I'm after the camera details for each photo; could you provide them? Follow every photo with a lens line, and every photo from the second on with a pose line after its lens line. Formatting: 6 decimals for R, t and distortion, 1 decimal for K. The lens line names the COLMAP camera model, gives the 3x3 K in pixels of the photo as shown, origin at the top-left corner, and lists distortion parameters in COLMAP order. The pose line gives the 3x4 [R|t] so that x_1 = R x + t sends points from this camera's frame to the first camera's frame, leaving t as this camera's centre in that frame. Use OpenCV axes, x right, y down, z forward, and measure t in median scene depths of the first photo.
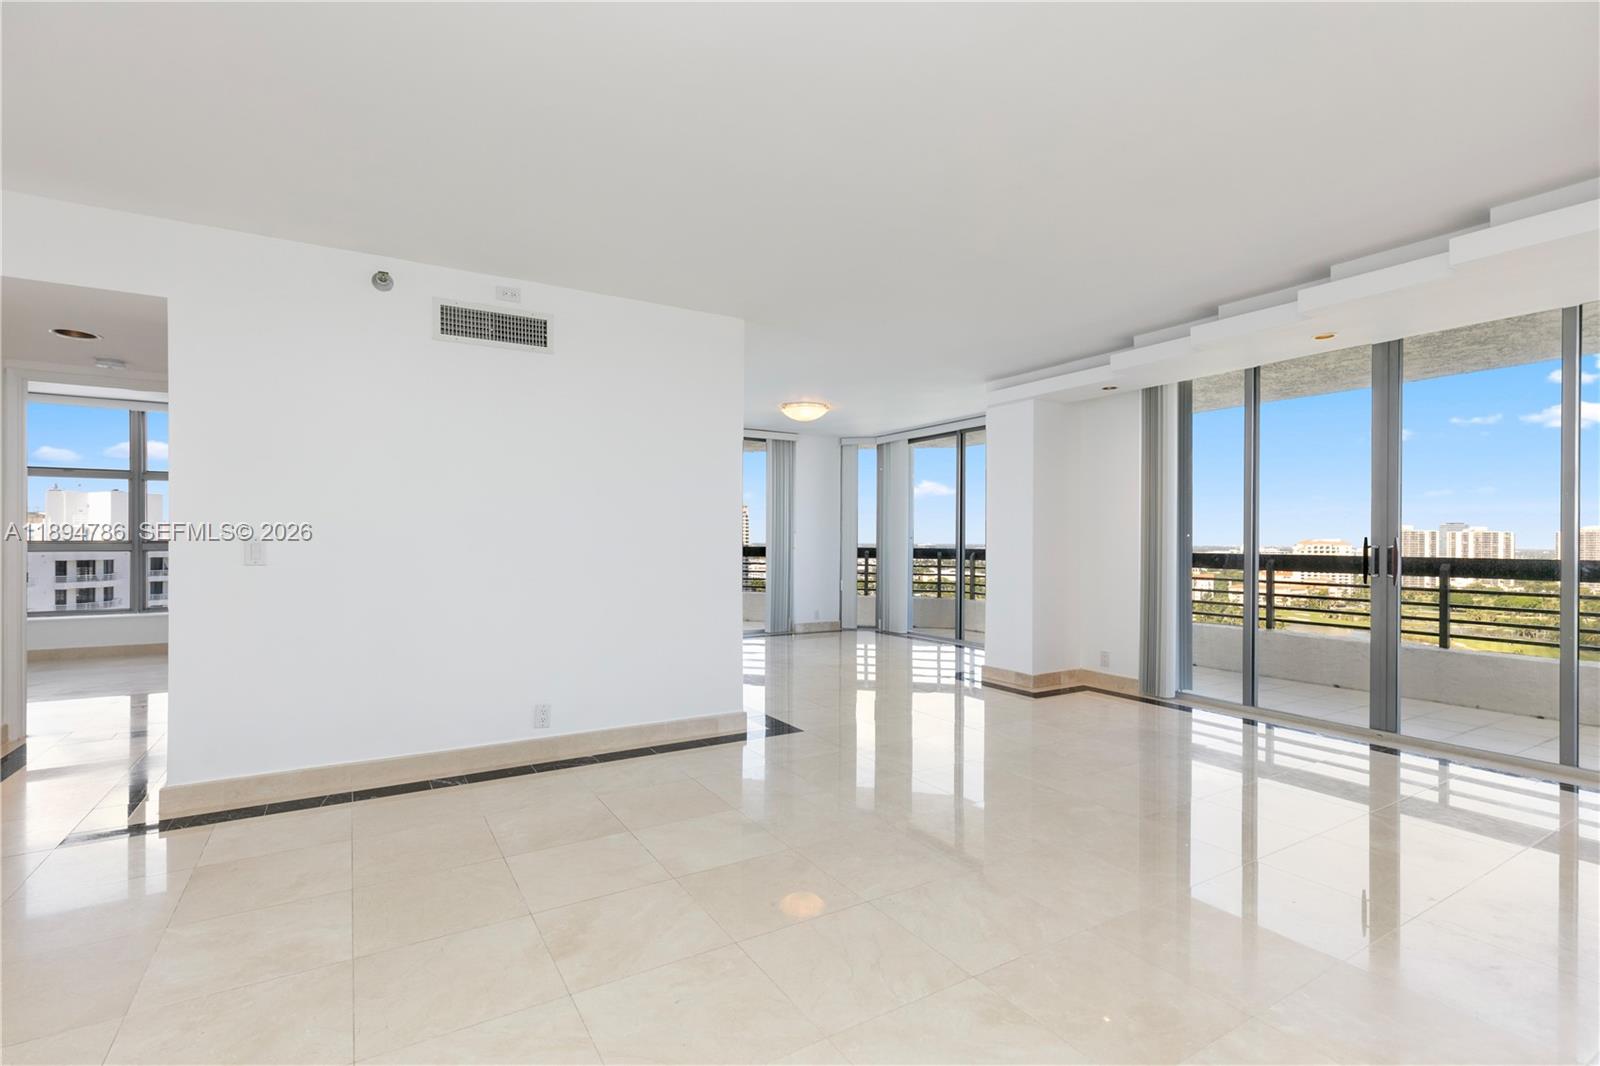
lens RADIAL K [[728.4, 0, 803.4], [0, 728.4, 541.6], [0, 0, 1]] dist [0.018877, -0.000312]
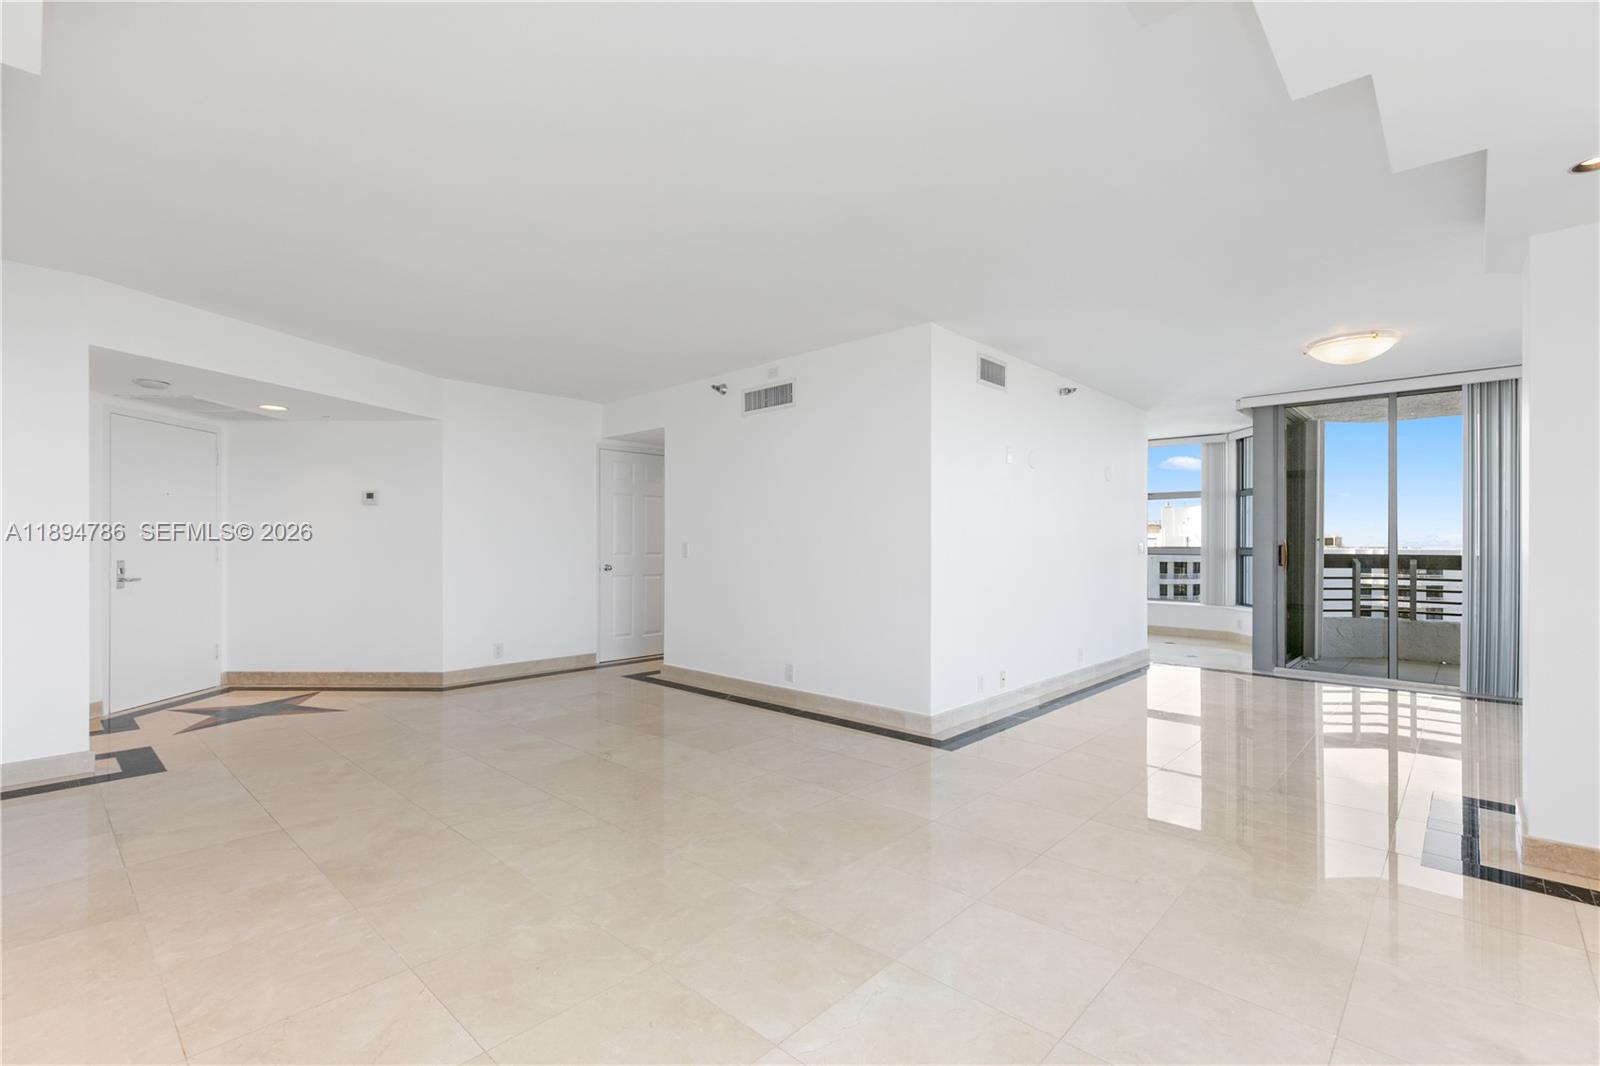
lens RADIAL K [[728.4, 0, 798.7], [0, 728.4, 534.8], [0, 0, 1]] dist [0.018877, -0.000312]
pose [[0.273233, -0.013668, -0.961851, 0.508109], [-0.003727, 0.999877, -0.015267, 0.001289], [0.961941, 0.007756, 0.273148, 0.341537]]
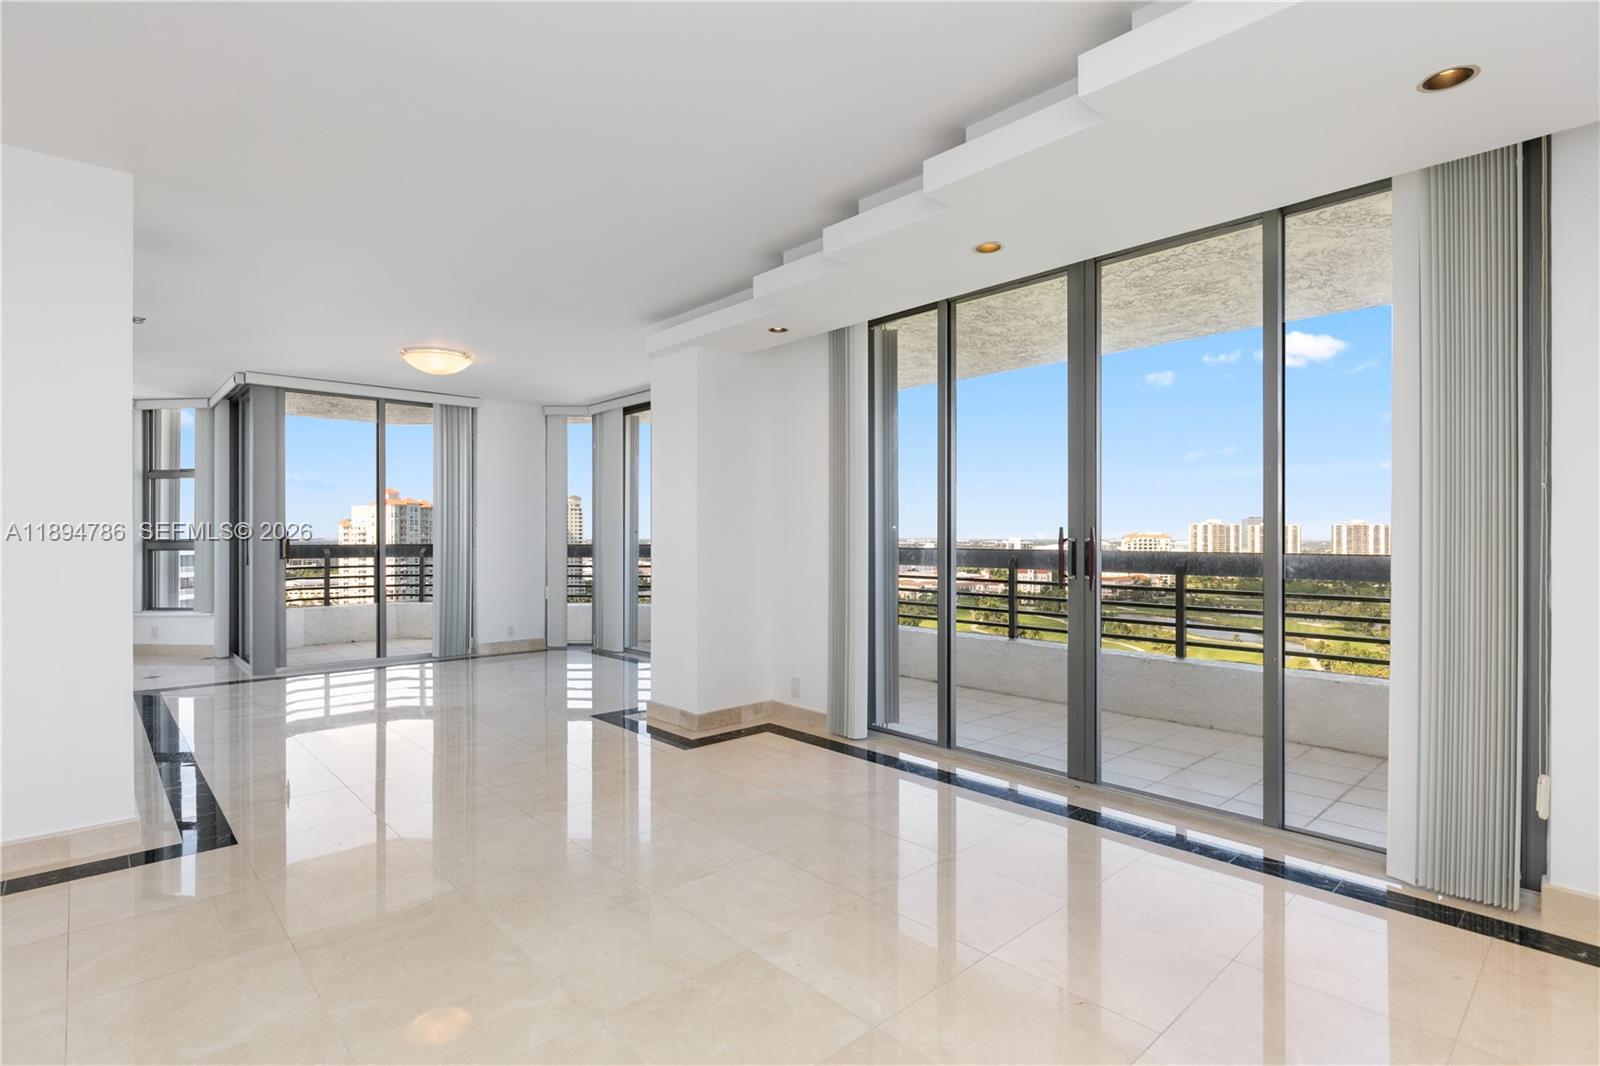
lens RADIAL K [[779.3, 0, 794.0], [0, 779.3, 538.2], [0, 0, 1]] dist [0.016452, 0.000240]
pose [[0.982284, -0.005842, 0.187305, 0.207671], [0.005559, 0.999982, 0.002040, 0.001189], [-0.187314, -0.000963, 0.982300, 0.156409]]
